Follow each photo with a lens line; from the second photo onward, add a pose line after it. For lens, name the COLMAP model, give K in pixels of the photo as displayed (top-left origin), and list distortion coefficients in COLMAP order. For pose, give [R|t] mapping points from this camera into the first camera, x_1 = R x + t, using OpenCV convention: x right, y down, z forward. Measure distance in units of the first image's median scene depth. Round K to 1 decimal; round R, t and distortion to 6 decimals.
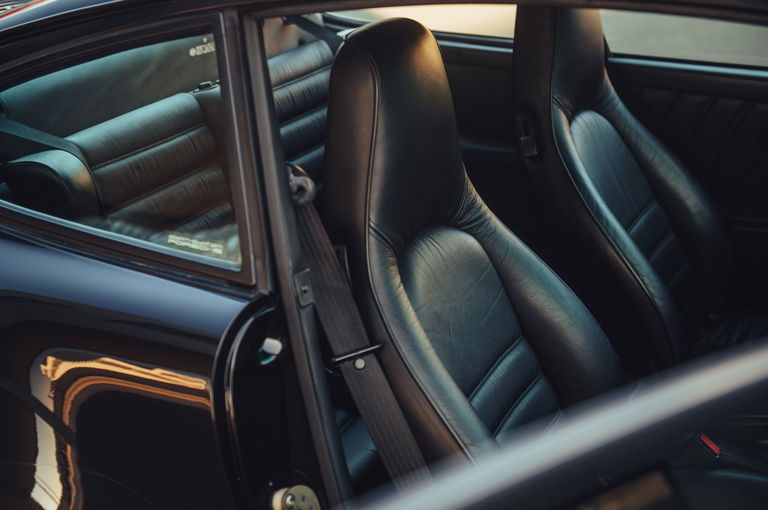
lens RADIAL K [[1252.0, 0, 384.4], [0, 1252.0, 254.0], [0, 0, 1]] dist [0.181831, 0.000000]
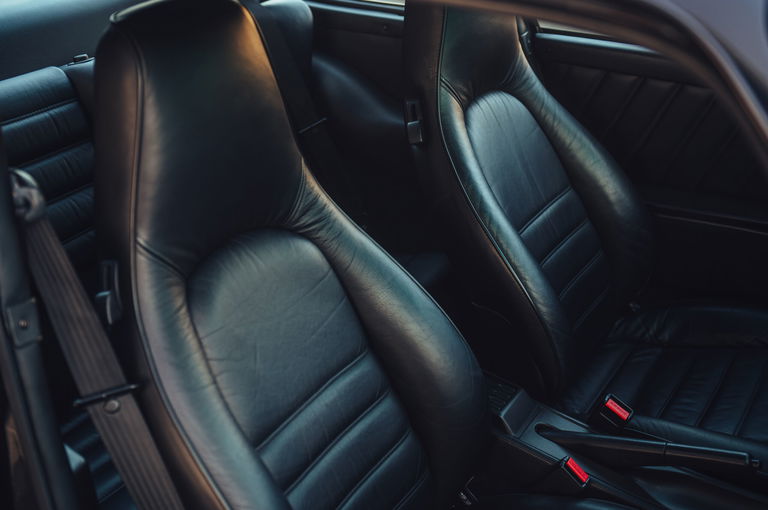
lens RADIAL K [[982.1, 0, 384.3], [0, 982.1, 256.8], [0, 0, 1]] dist [0.072475, 0.000000]
pose [[0.993288, 0.038165, -0.109191, 0.188715], [-0.028244, 0.995449, 0.091010, -0.064333], [0.112167, -0.087316, 0.989846, 0.293896]]
